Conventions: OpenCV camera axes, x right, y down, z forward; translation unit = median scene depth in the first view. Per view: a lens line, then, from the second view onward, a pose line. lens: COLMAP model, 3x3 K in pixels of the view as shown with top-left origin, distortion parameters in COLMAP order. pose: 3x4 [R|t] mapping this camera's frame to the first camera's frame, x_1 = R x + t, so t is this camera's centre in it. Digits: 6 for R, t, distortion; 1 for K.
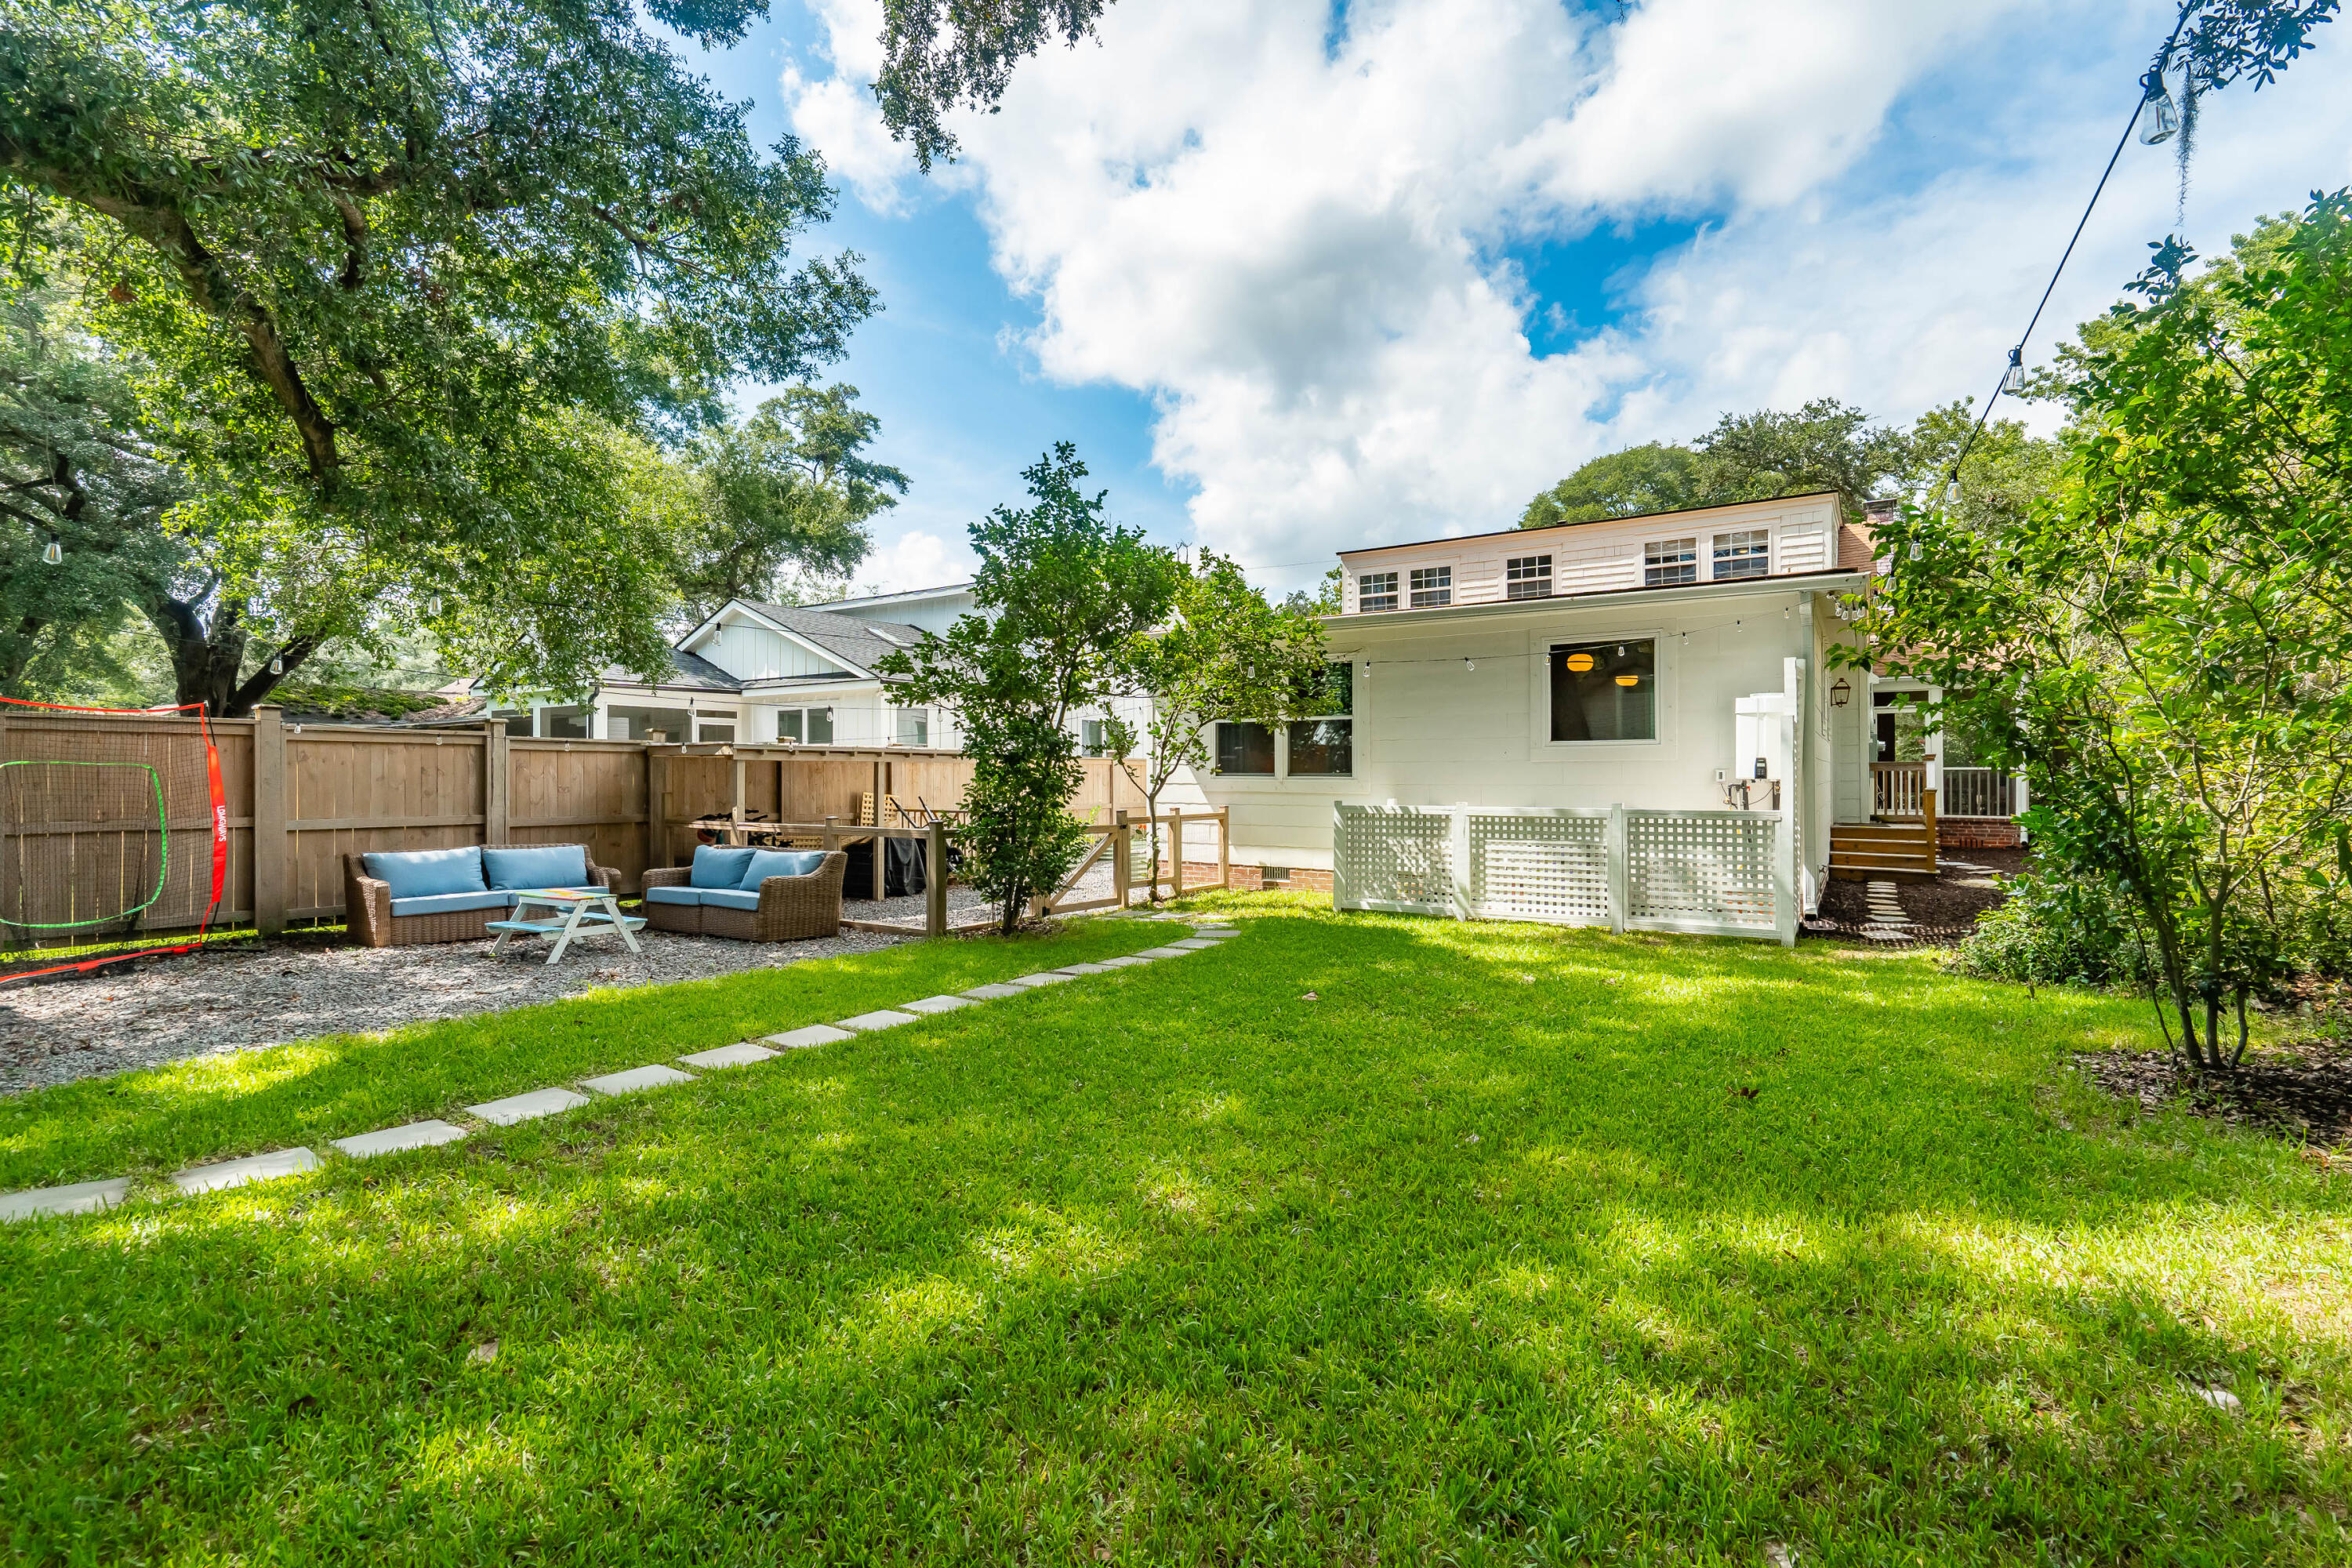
lens RADIAL K [[1064.3, 0, 1188.7], [0, 1064.3, 780.6], [0, 0, 1]] dist [-0.004485, 0.001801]
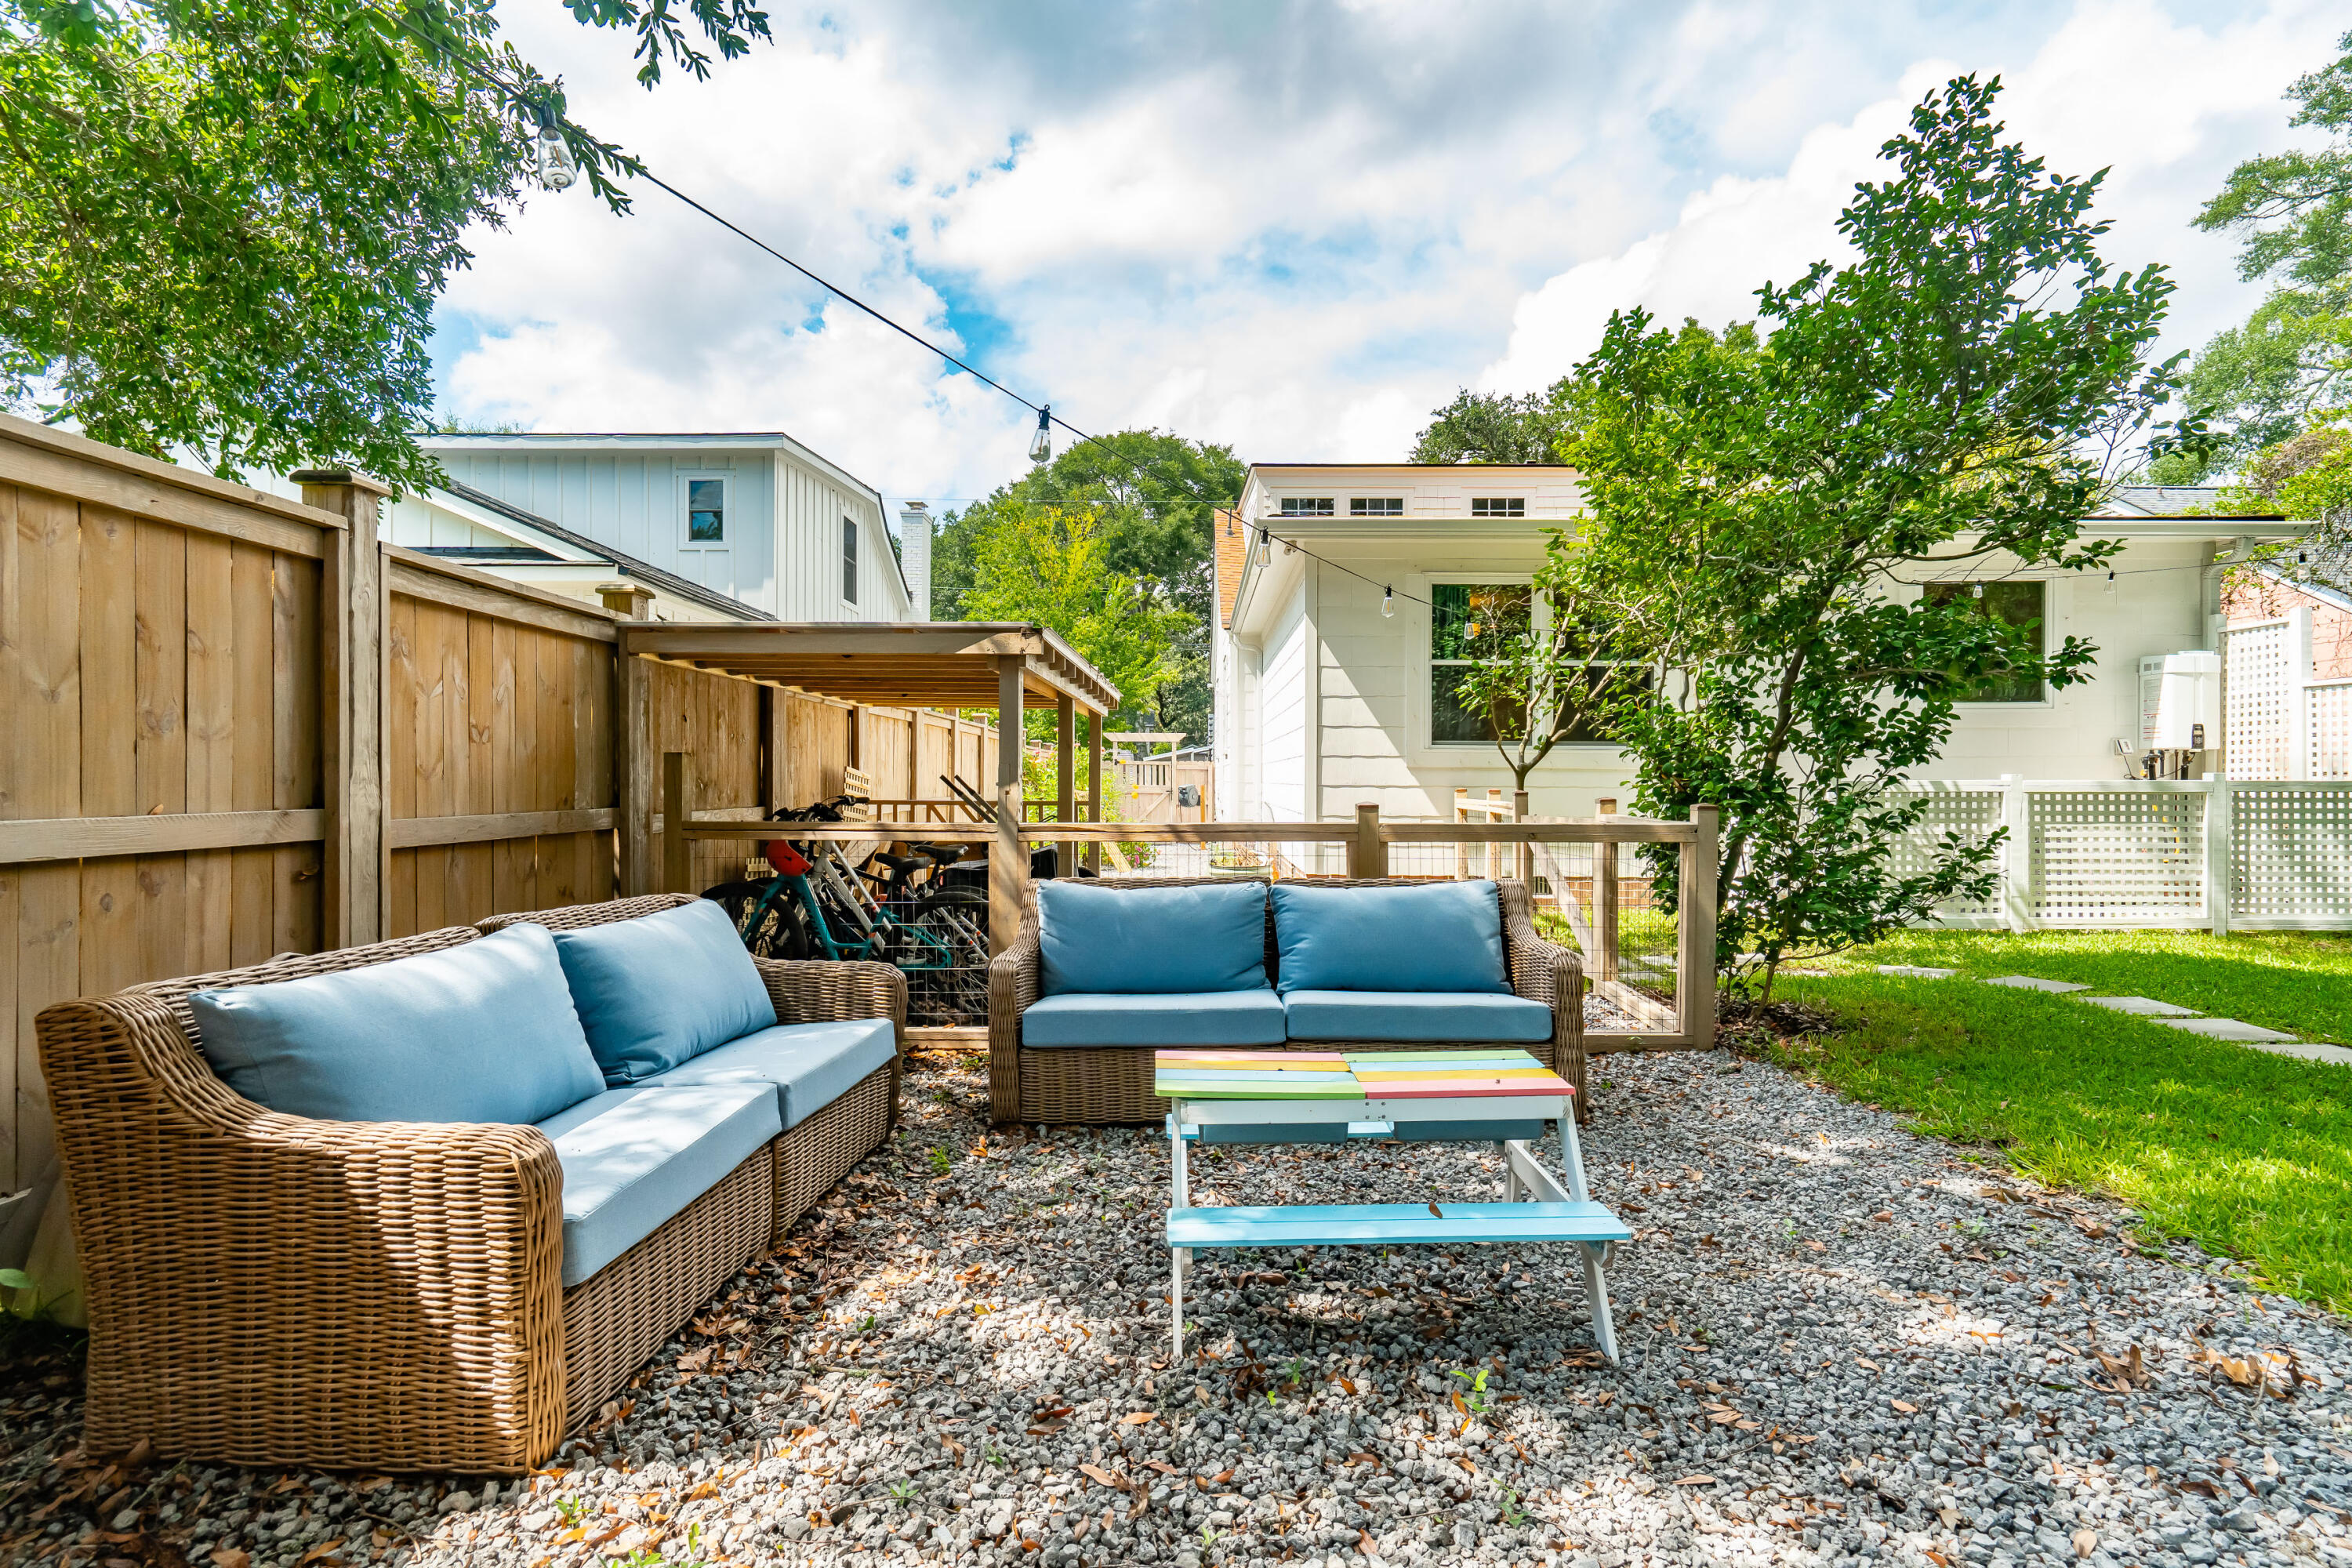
lens RADIAL K [[1130.5, 0, 1173.7], [0, 1130.5, 792.8], [0, 0, 1]] dist [0.005921, -0.001269]
pose [[0.846673, -0.005610, 0.532085, -0.240408], [-0.000438, 0.999937, 0.011238, 0.009123], [-0.532114, -0.009748, 0.846617, 0.239466]]
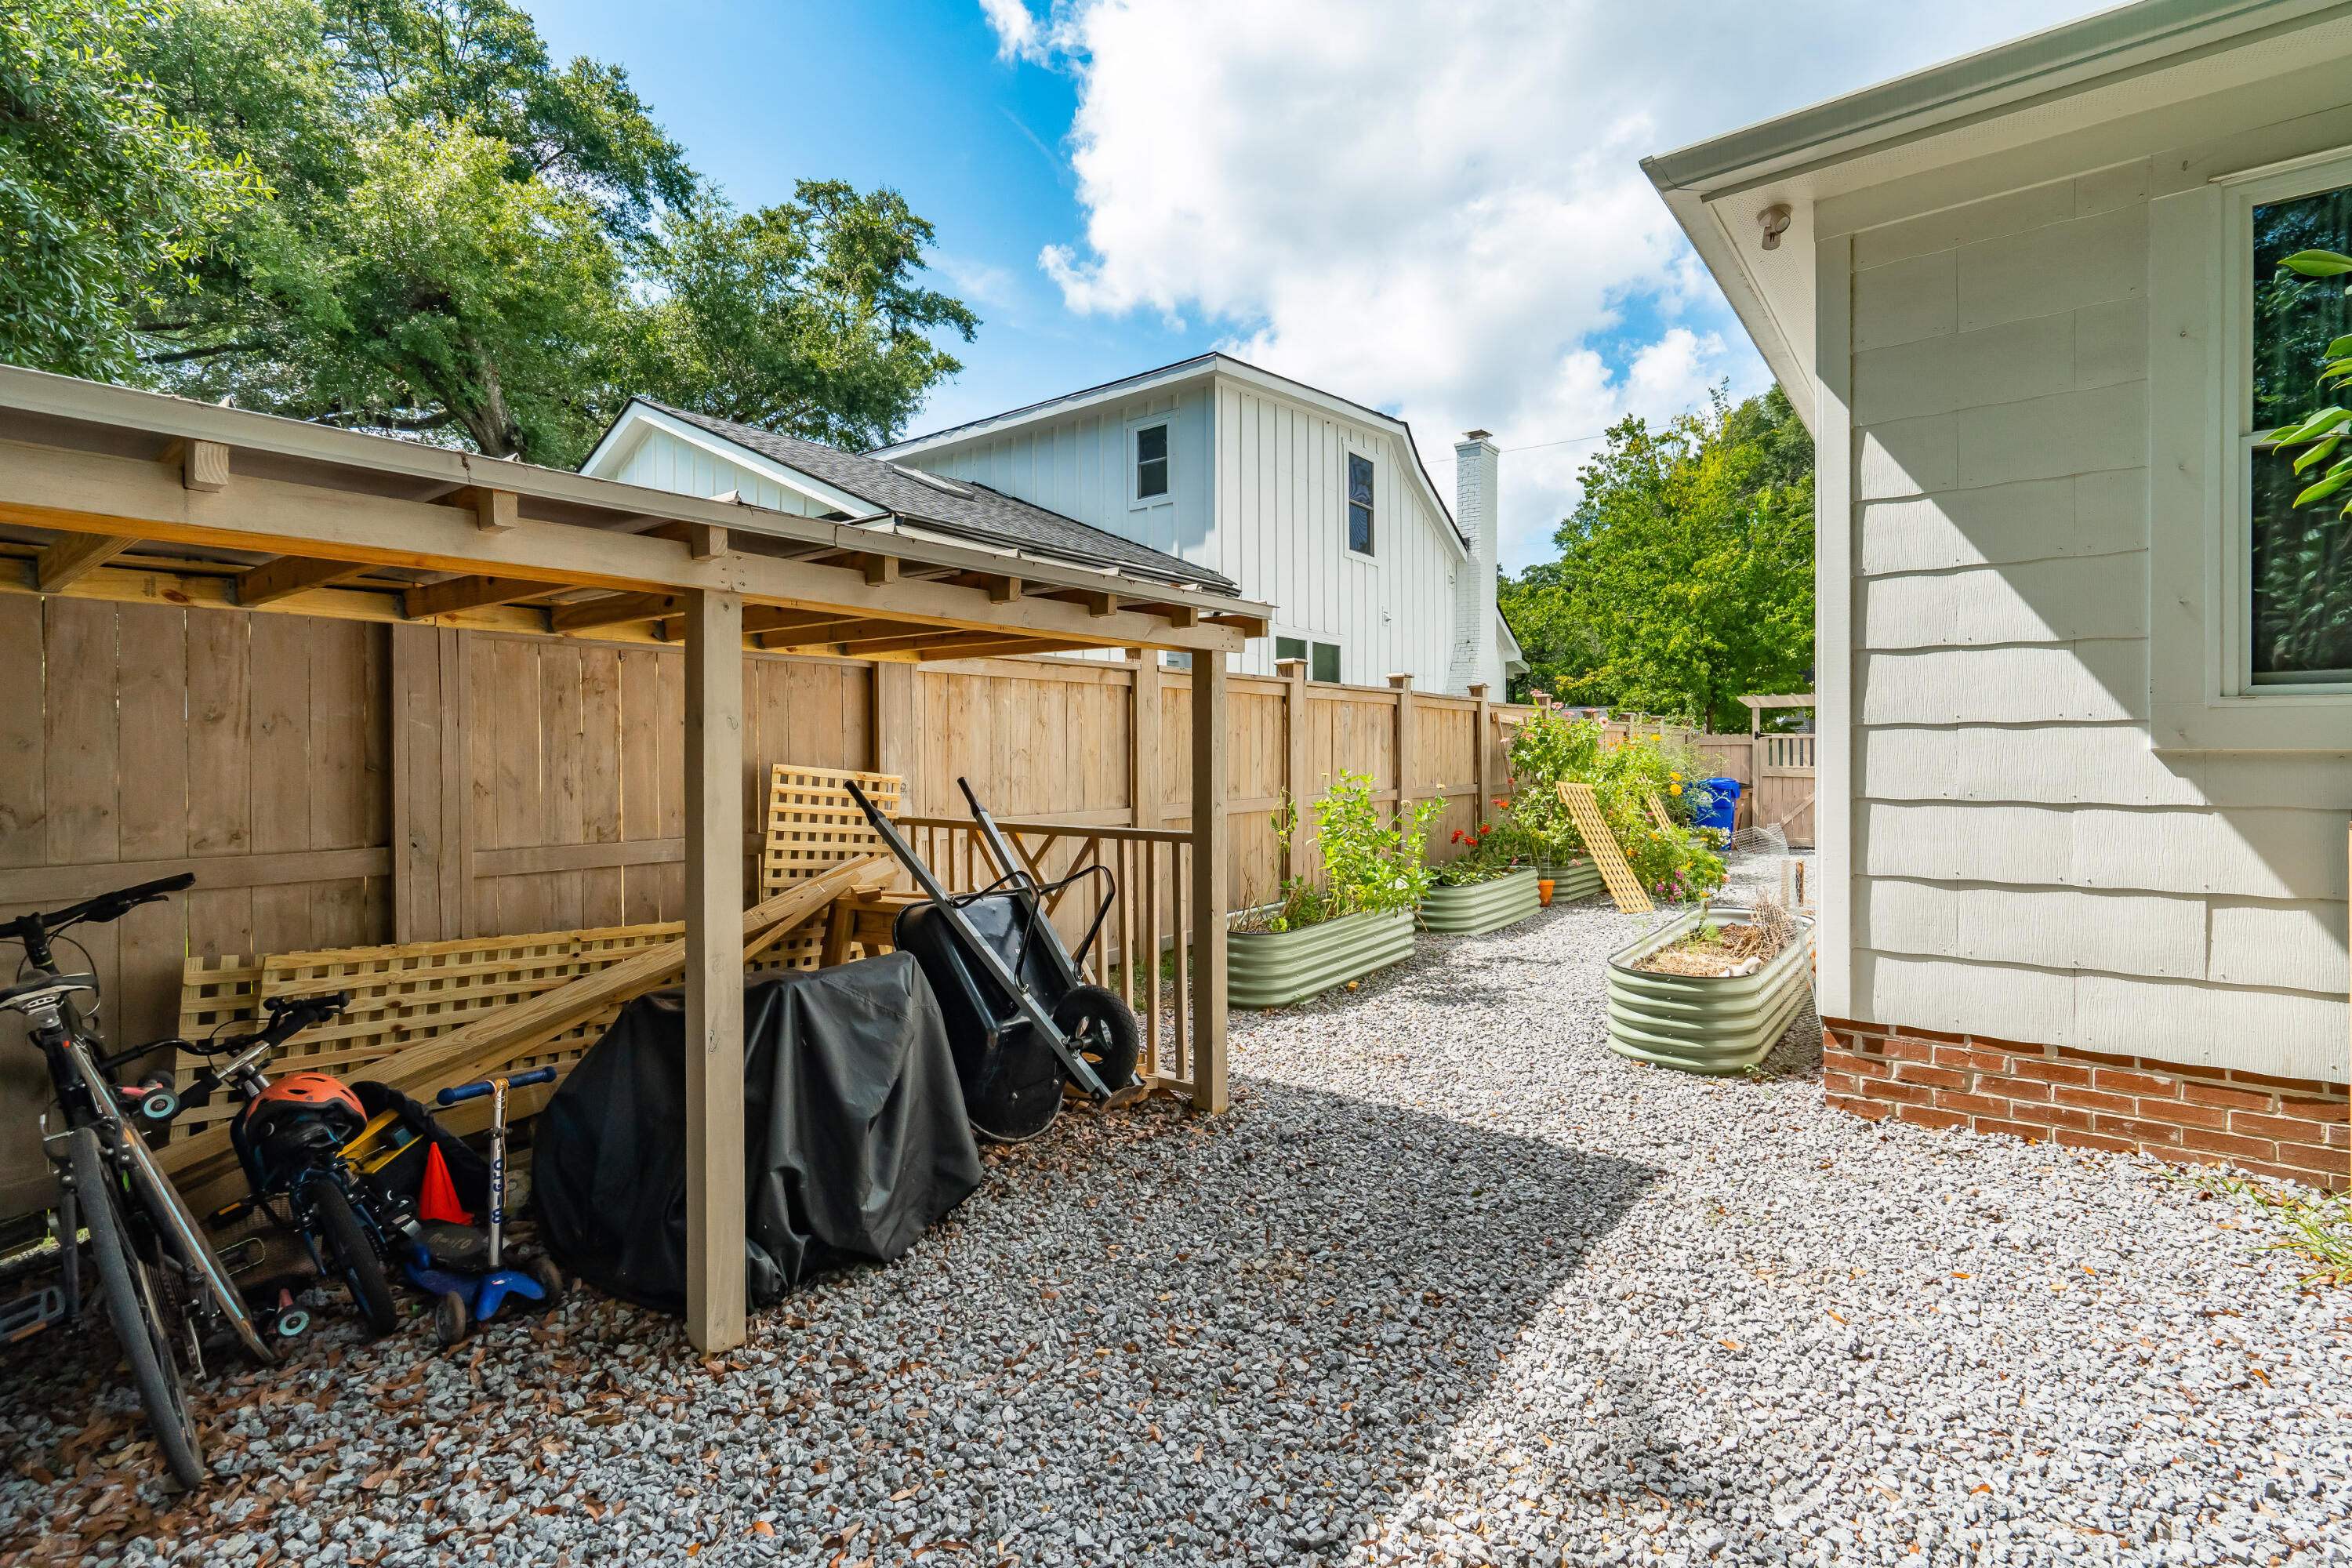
lens RADIAL K [[1064.3, 0, 1193.3], [0, 1064.3, 768.8], [0, 0, 1]] dist [-0.004485, 0.001801]
pose [[0.997535, -0.004586, -0.070017, -0.088983], [0.005323, 0.999932, 0.010345, 0.005100], [0.069965, -0.010692, 0.997492, 0.374845]]
